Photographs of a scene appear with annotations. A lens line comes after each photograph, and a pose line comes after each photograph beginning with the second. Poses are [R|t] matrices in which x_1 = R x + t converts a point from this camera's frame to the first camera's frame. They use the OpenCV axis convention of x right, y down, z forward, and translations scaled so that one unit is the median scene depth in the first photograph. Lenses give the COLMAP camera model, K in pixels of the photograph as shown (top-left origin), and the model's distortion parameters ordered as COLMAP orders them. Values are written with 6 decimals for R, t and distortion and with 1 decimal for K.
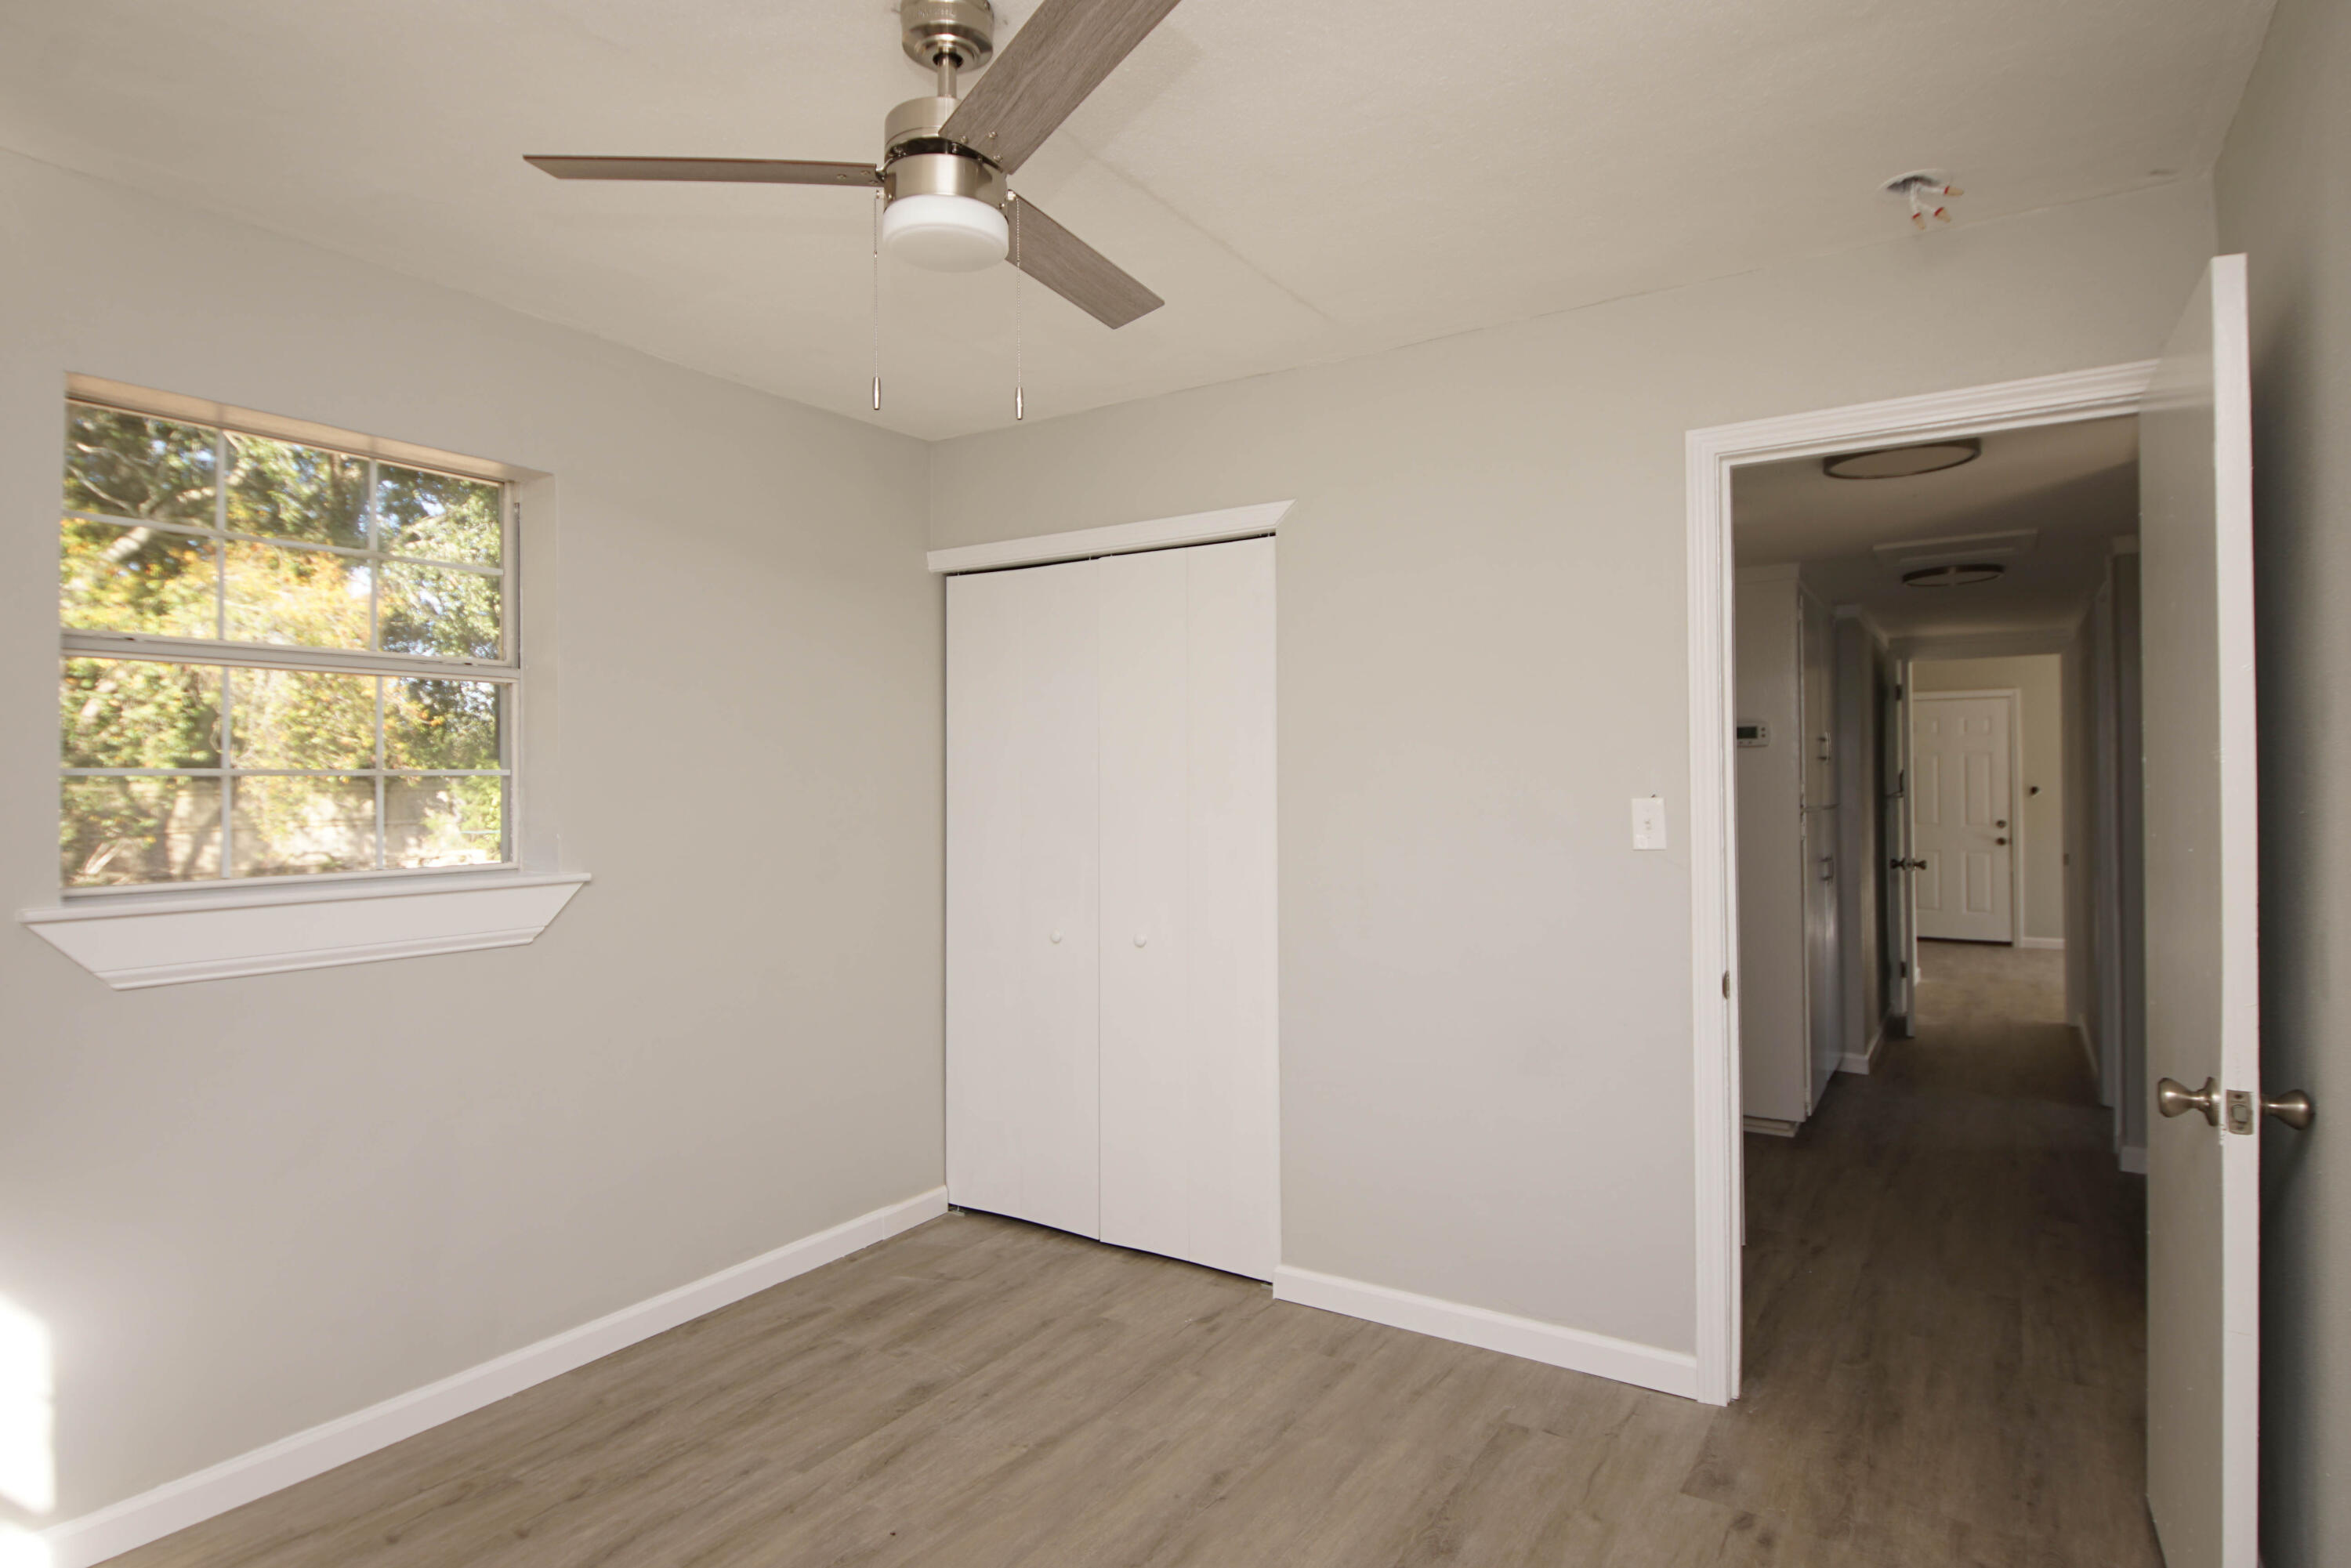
lens RADIAL K [[1257.2, 0, 1155.5], [0, 1257.2, 767.7], [0, 0, 1]] dist [0.037481, -0.033371]
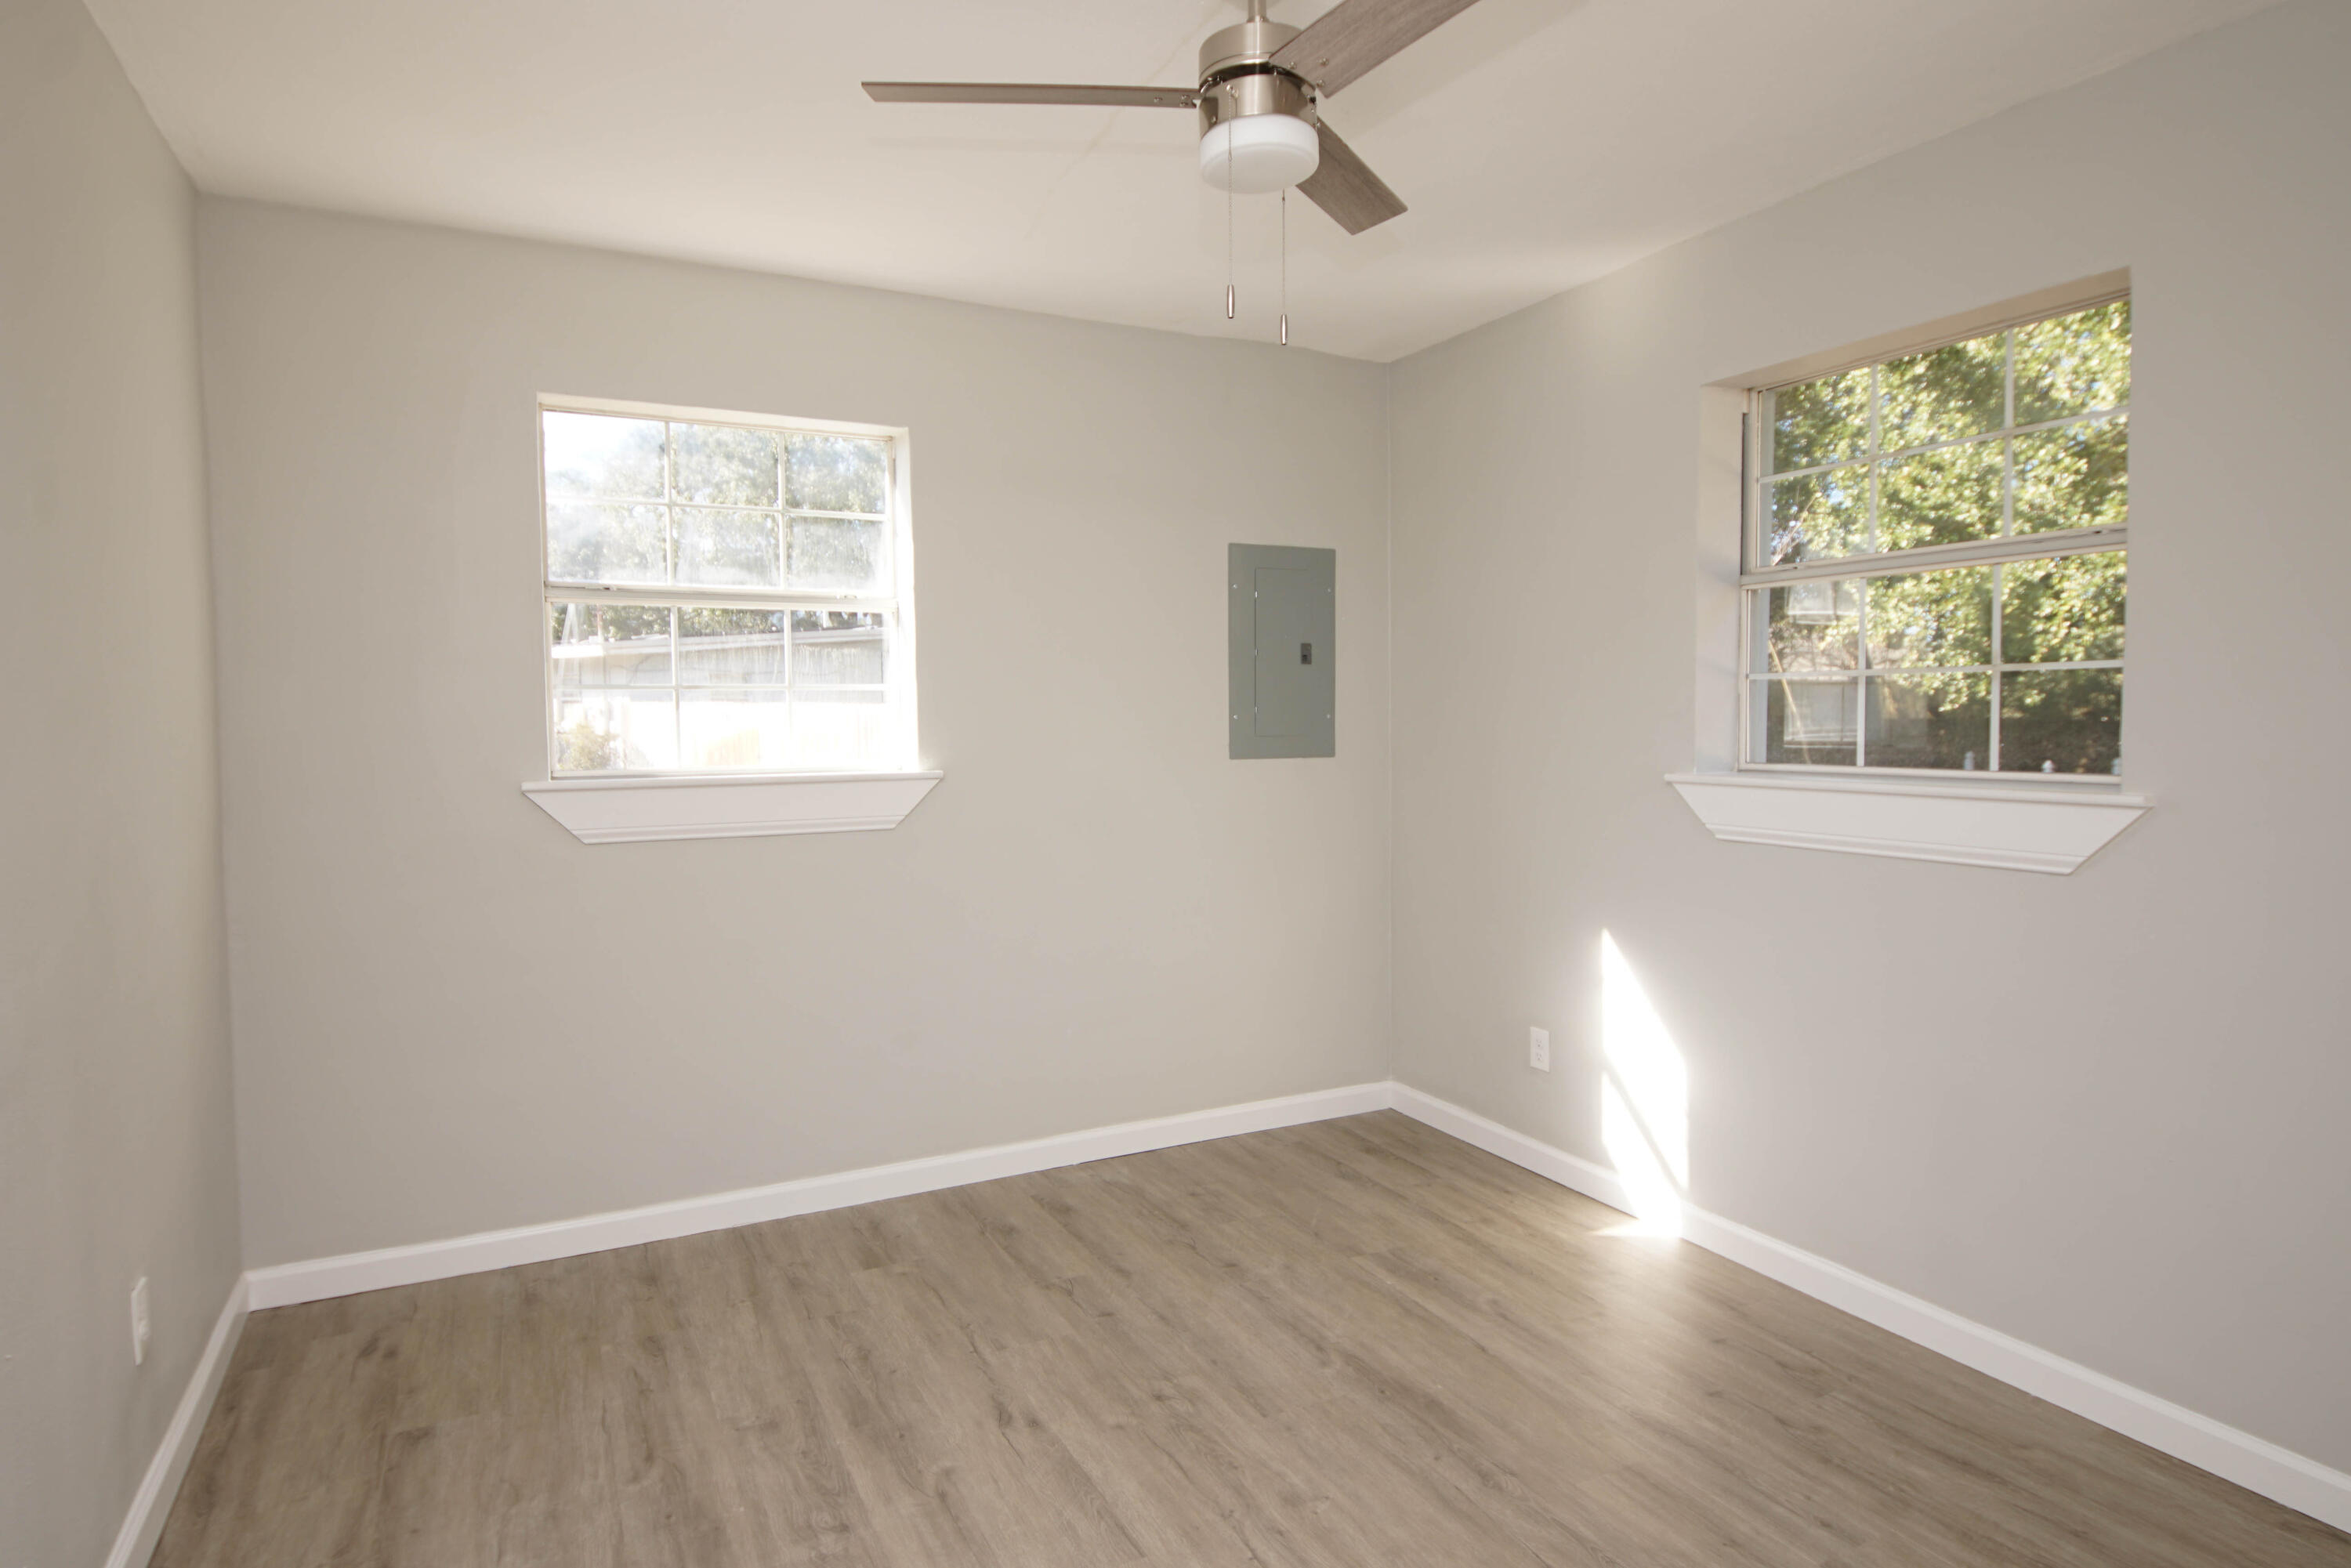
lens RADIAL K [[1257.2, 0, 1155.5], [0, 1257.2, 767.7], [0, 0, 1]] dist [0.037481, -0.033371]
pose [[-0.491187, 0.045800, -0.869849, 0.565513], [0.021386, 0.998950, 0.040521, 0.028678], [0.870791, 0.001301, -0.491651, 1.012801]]
